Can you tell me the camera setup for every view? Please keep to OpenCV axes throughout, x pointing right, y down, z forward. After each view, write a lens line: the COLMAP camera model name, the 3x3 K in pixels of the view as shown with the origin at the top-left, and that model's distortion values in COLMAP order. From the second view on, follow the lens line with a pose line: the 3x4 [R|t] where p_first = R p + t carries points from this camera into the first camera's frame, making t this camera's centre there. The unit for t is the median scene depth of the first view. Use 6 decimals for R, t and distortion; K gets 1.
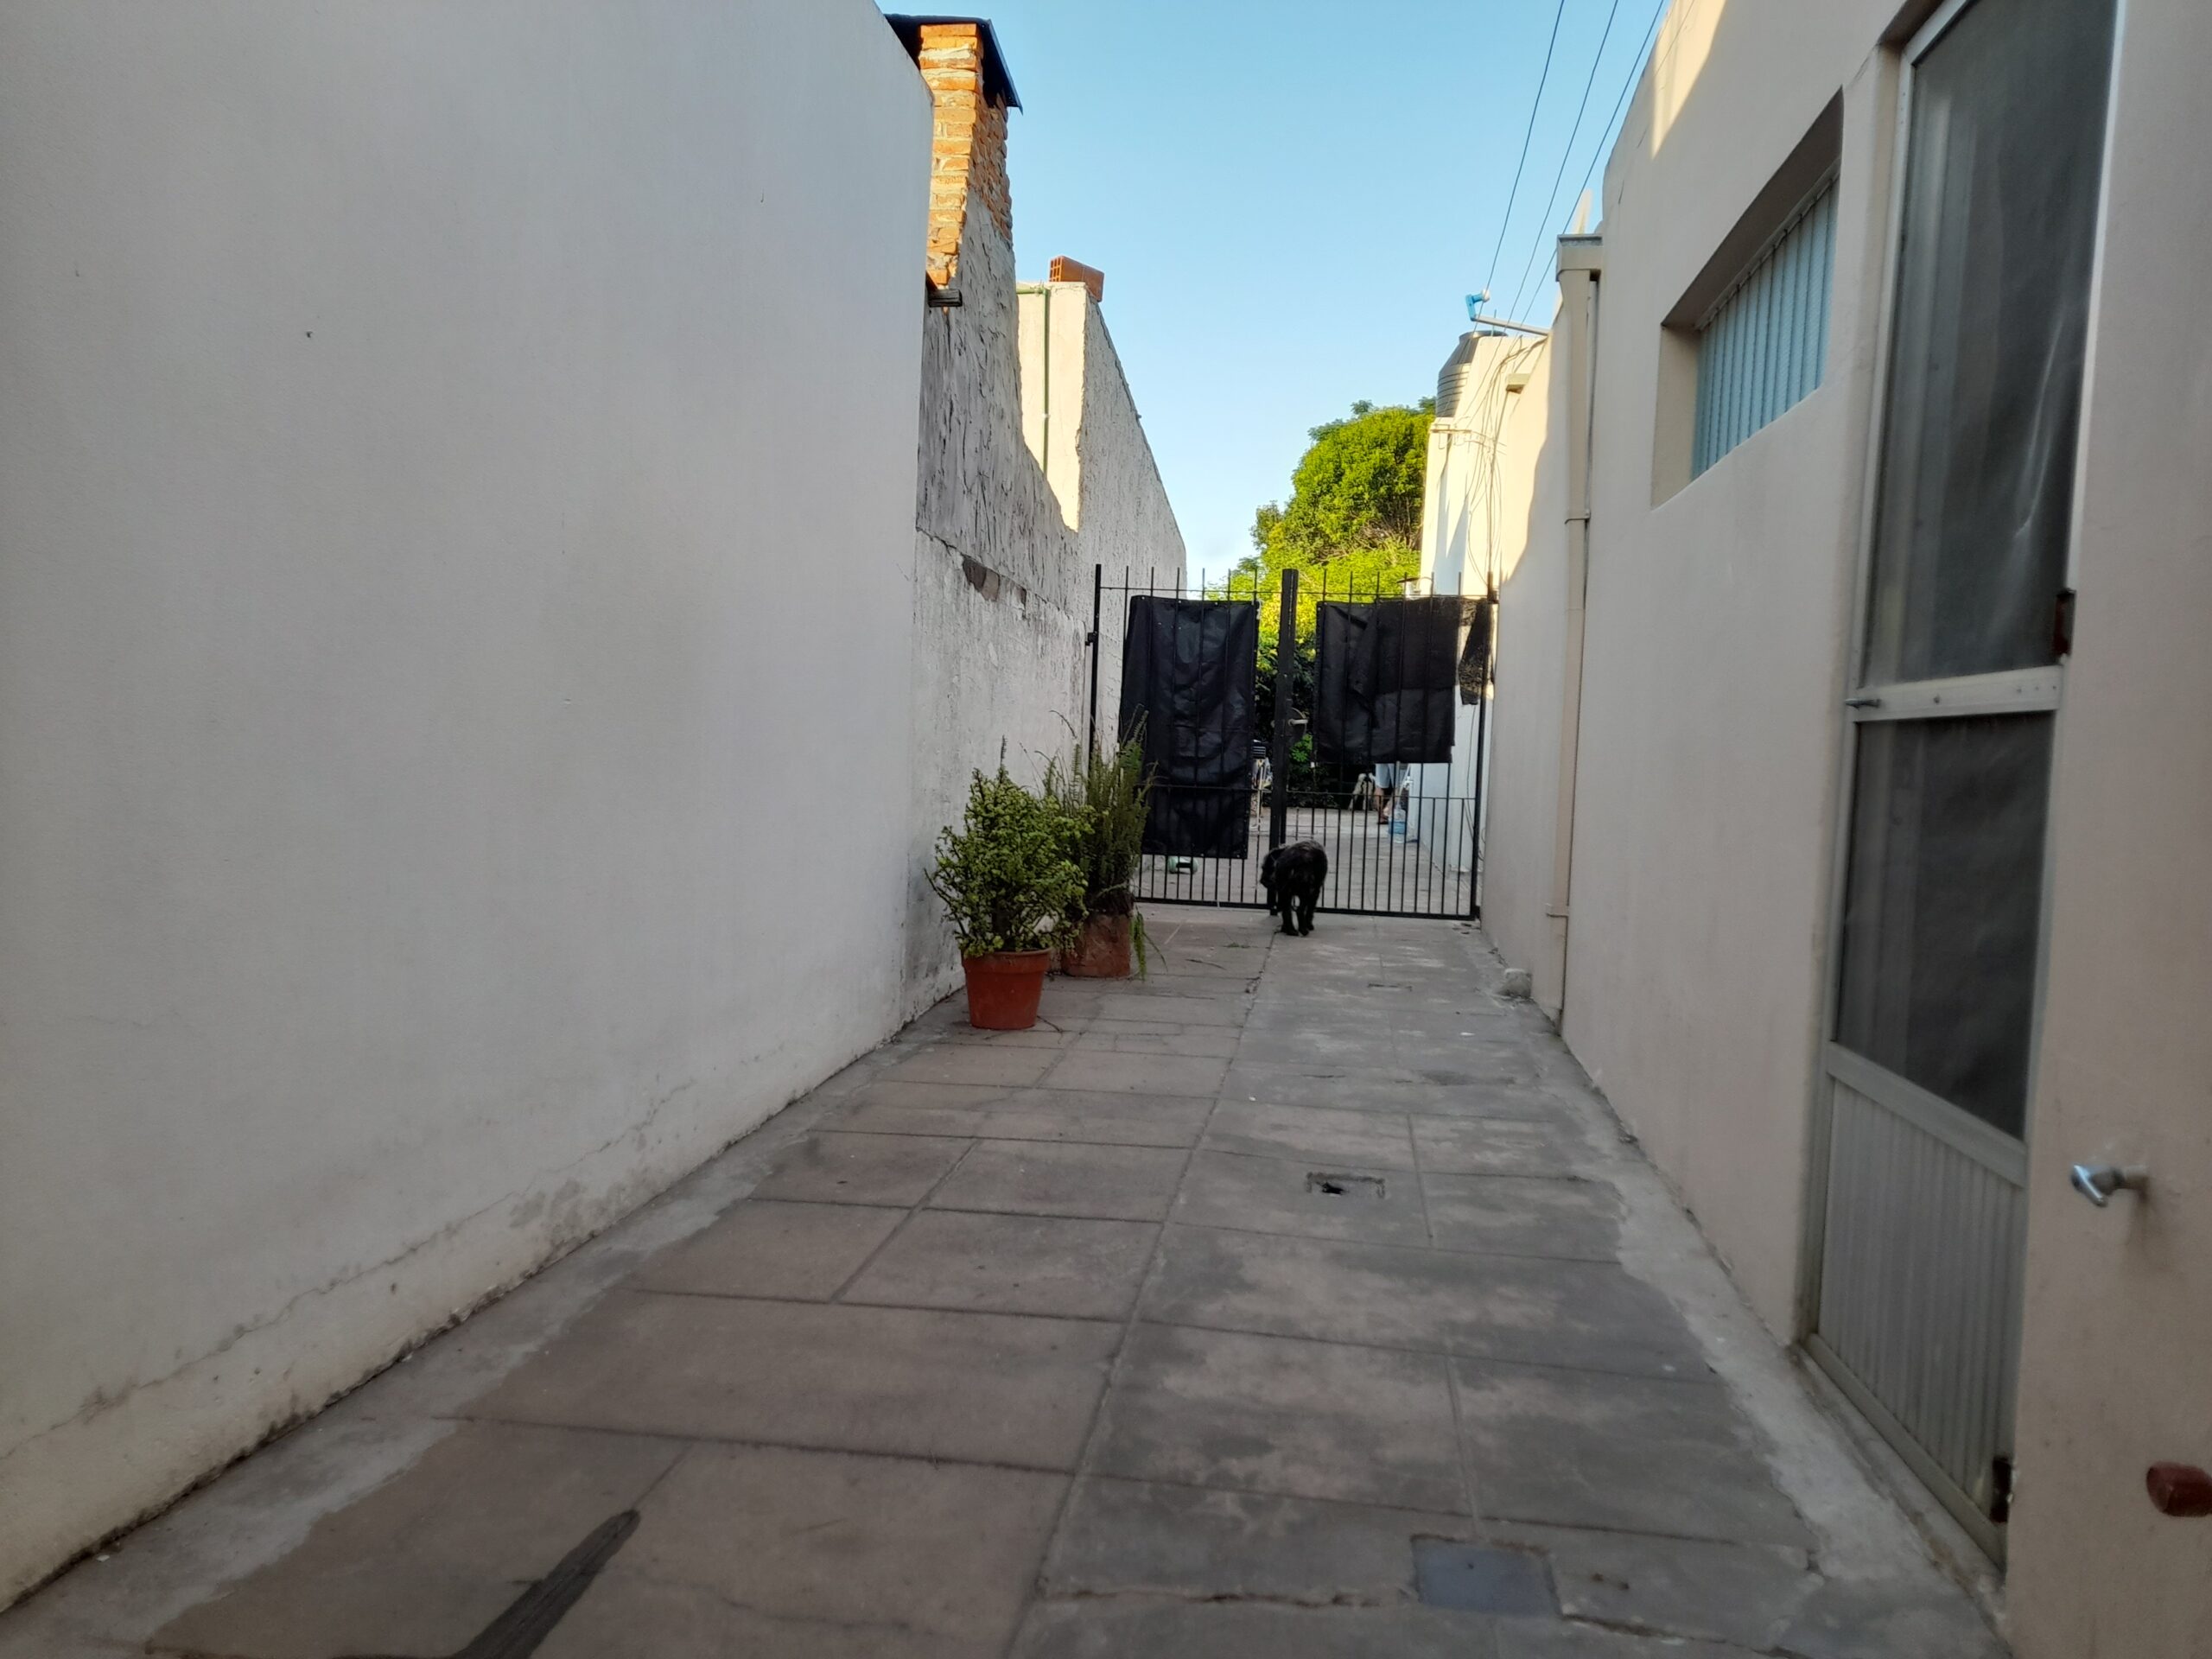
lens RADIAL K [[1619.5, 0, 1106.0], [0, 1619.5, 829.5], [0, 0, 1]] dist [-0.001140, -0.000036]
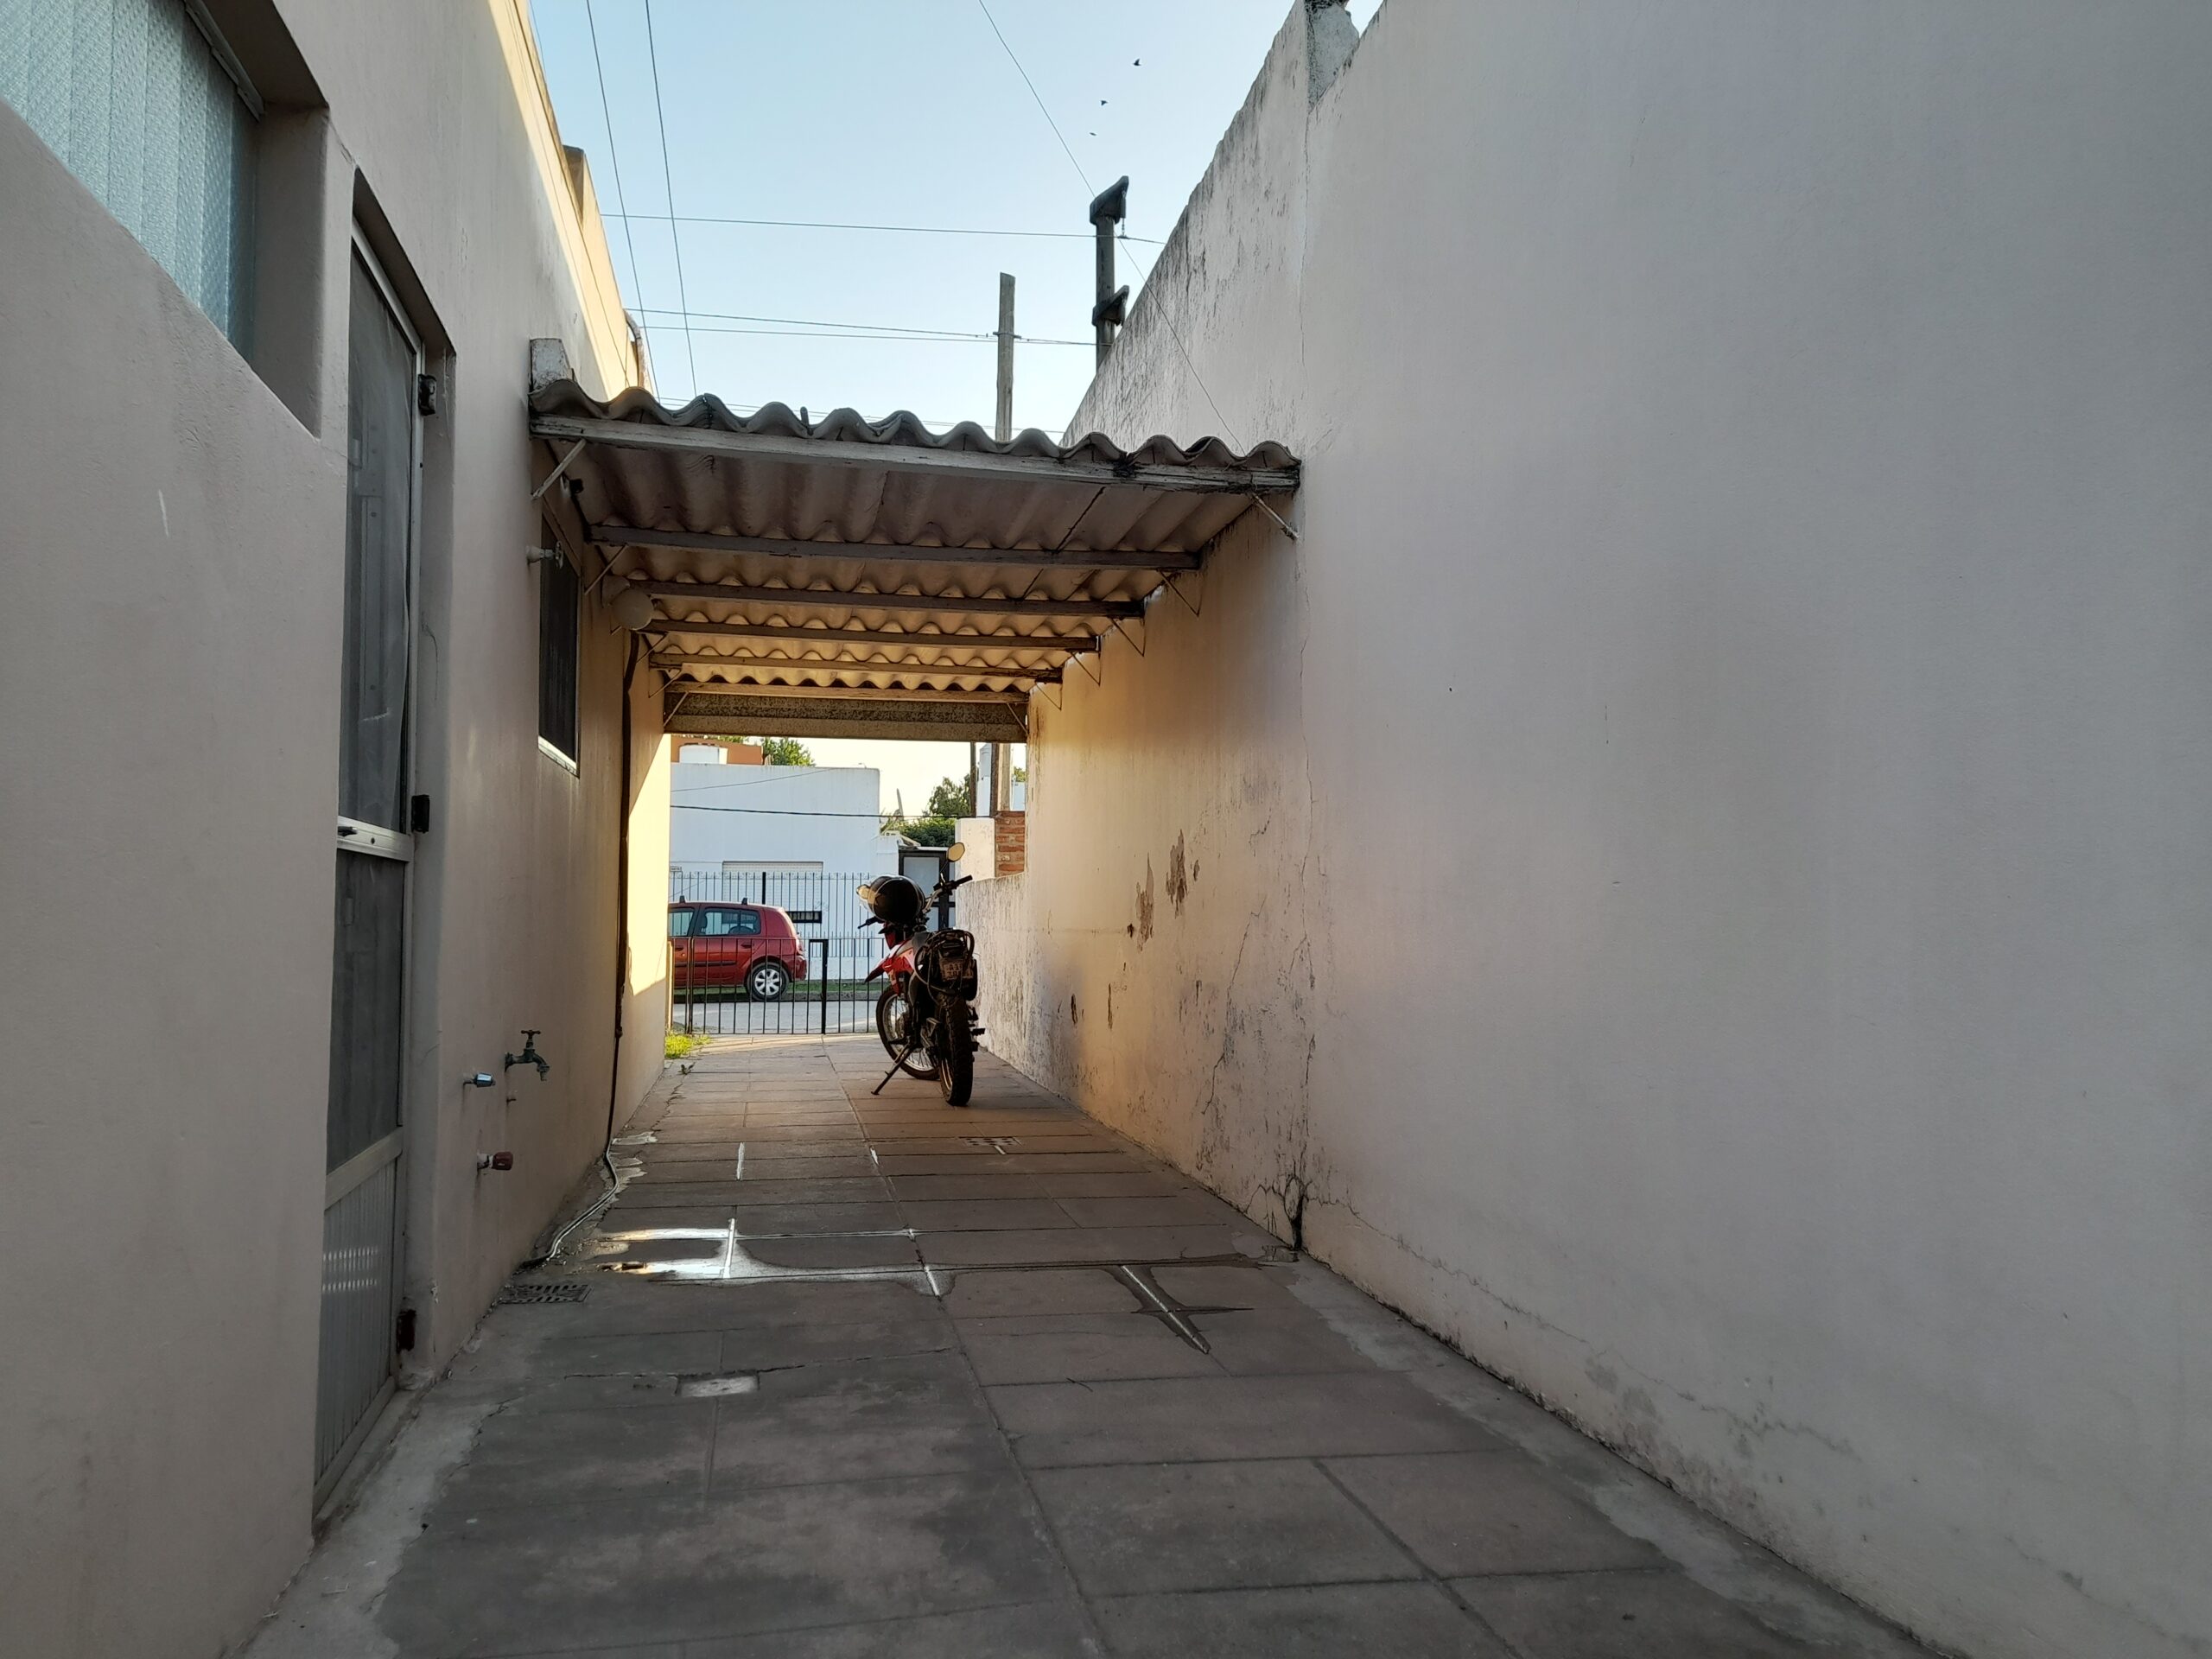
lens RADIAL K [[1619.5, 0, 1106.0], [0, 1619.5, 829.5], [0, 0, 1]] dist [-0.001140, -0.000036]
pose [[-0.939551, -0.060105, -0.337092, 0.329481], [-0.056120, 0.998191, -0.021562, -0.078035], [0.337779, -0.001341, -0.941225, 1.964113]]
